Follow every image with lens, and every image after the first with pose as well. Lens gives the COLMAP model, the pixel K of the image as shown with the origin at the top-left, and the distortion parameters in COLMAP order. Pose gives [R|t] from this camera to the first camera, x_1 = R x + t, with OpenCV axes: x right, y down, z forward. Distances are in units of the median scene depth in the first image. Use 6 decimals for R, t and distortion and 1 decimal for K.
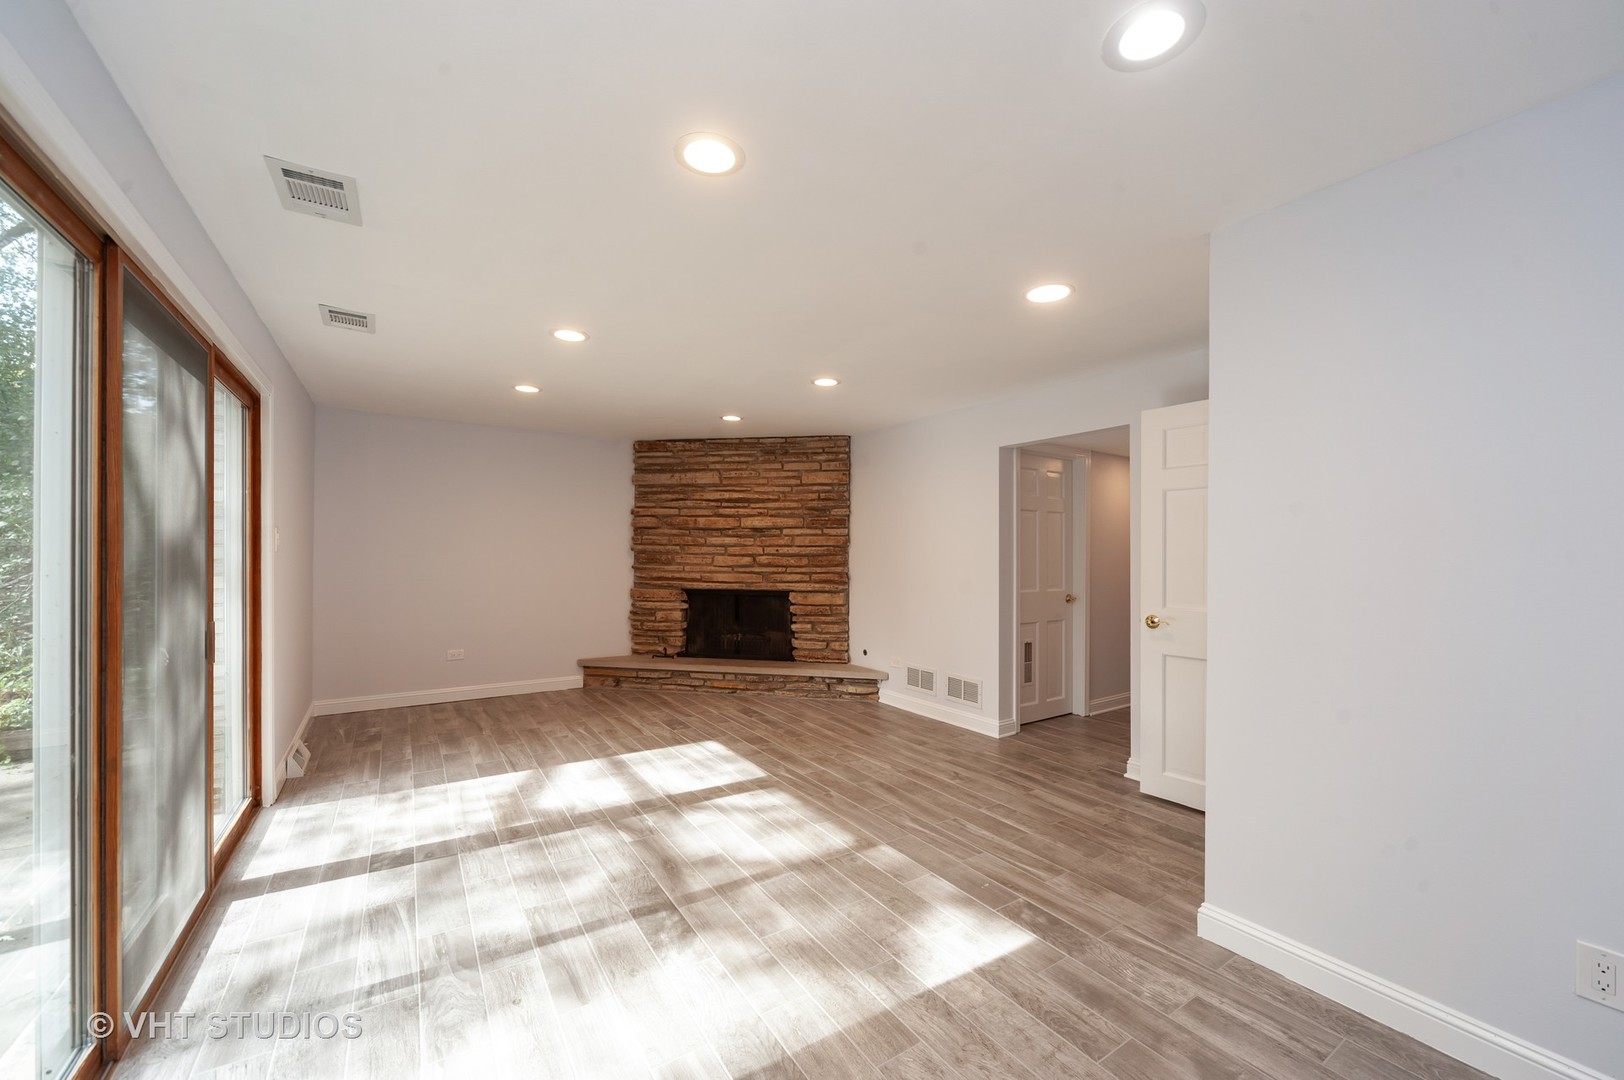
lens RADIAL K [[645.8, 0, 820.8], [0, 645.8, 561.9], [0, 0, 1]] dist [0.000566, -0.000066]
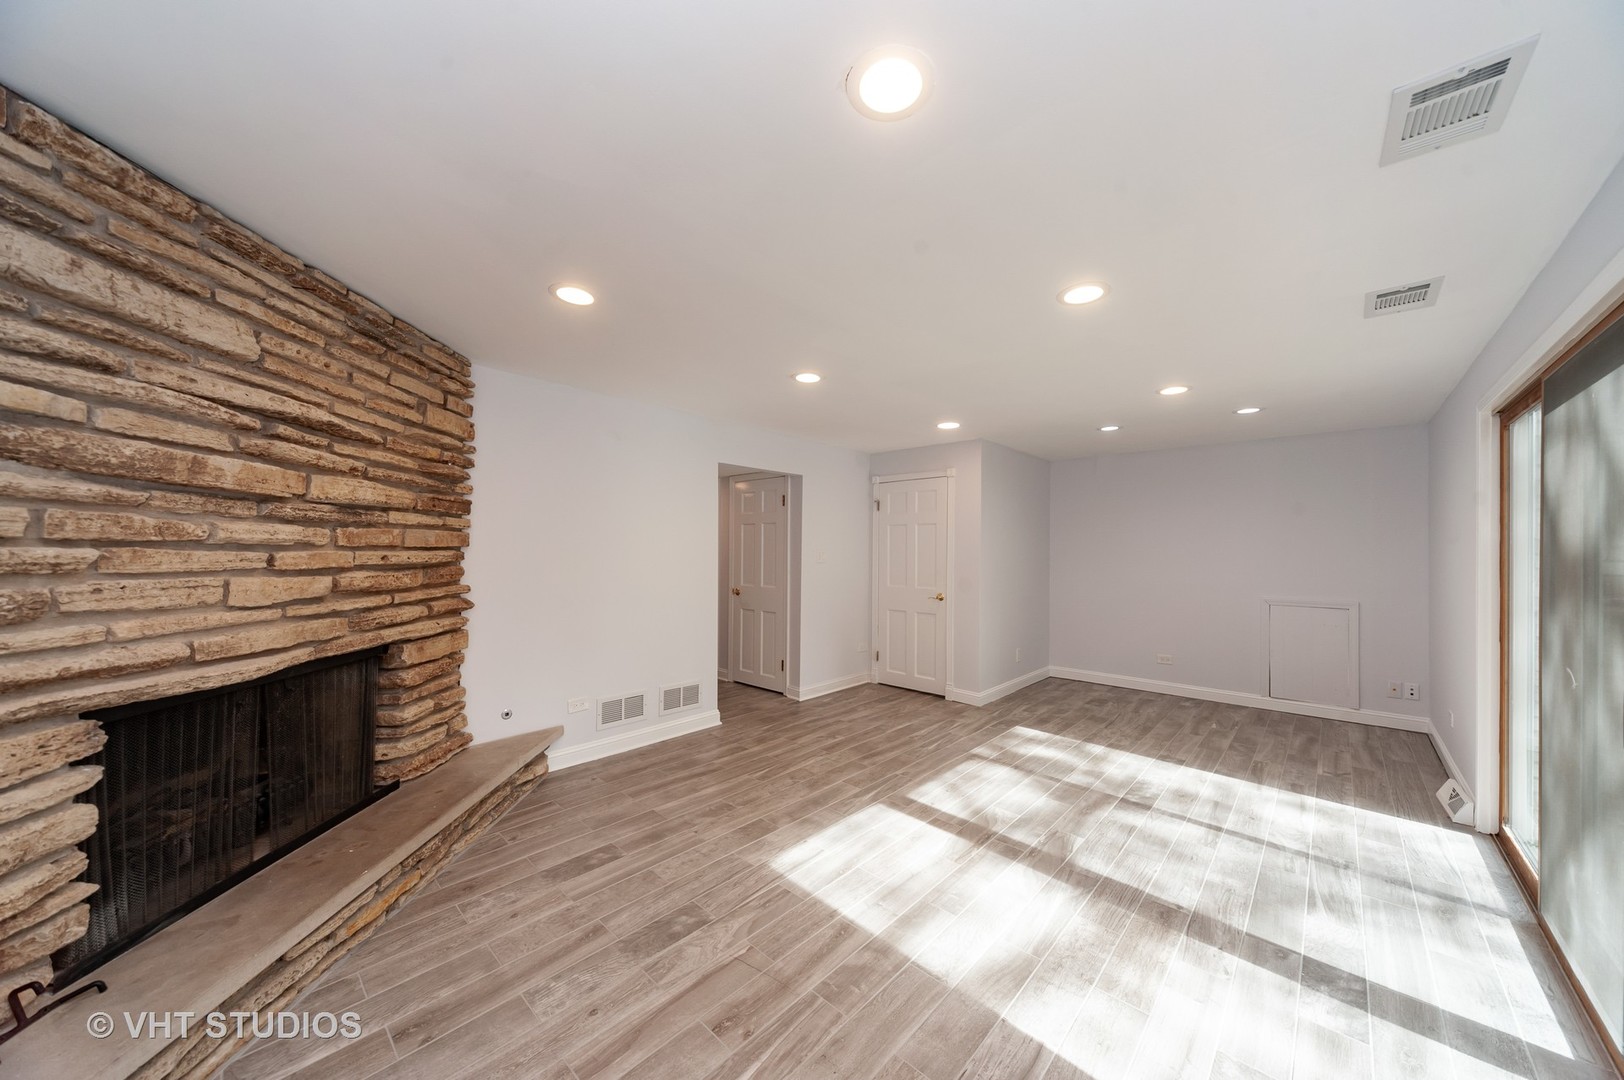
lens RADIAL K [[565.3, 0, 817.3], [0, 565.3, 552.7], [0, 0, 1]] dist [0.000002, -0.000211]
pose [[-0.254016, -0.010257, 0.967146, -0.529476], [0.001480, 0.999938, 0.010994, -0.025210], [-0.967199, 0.004224, -0.253985, 0.809485]]
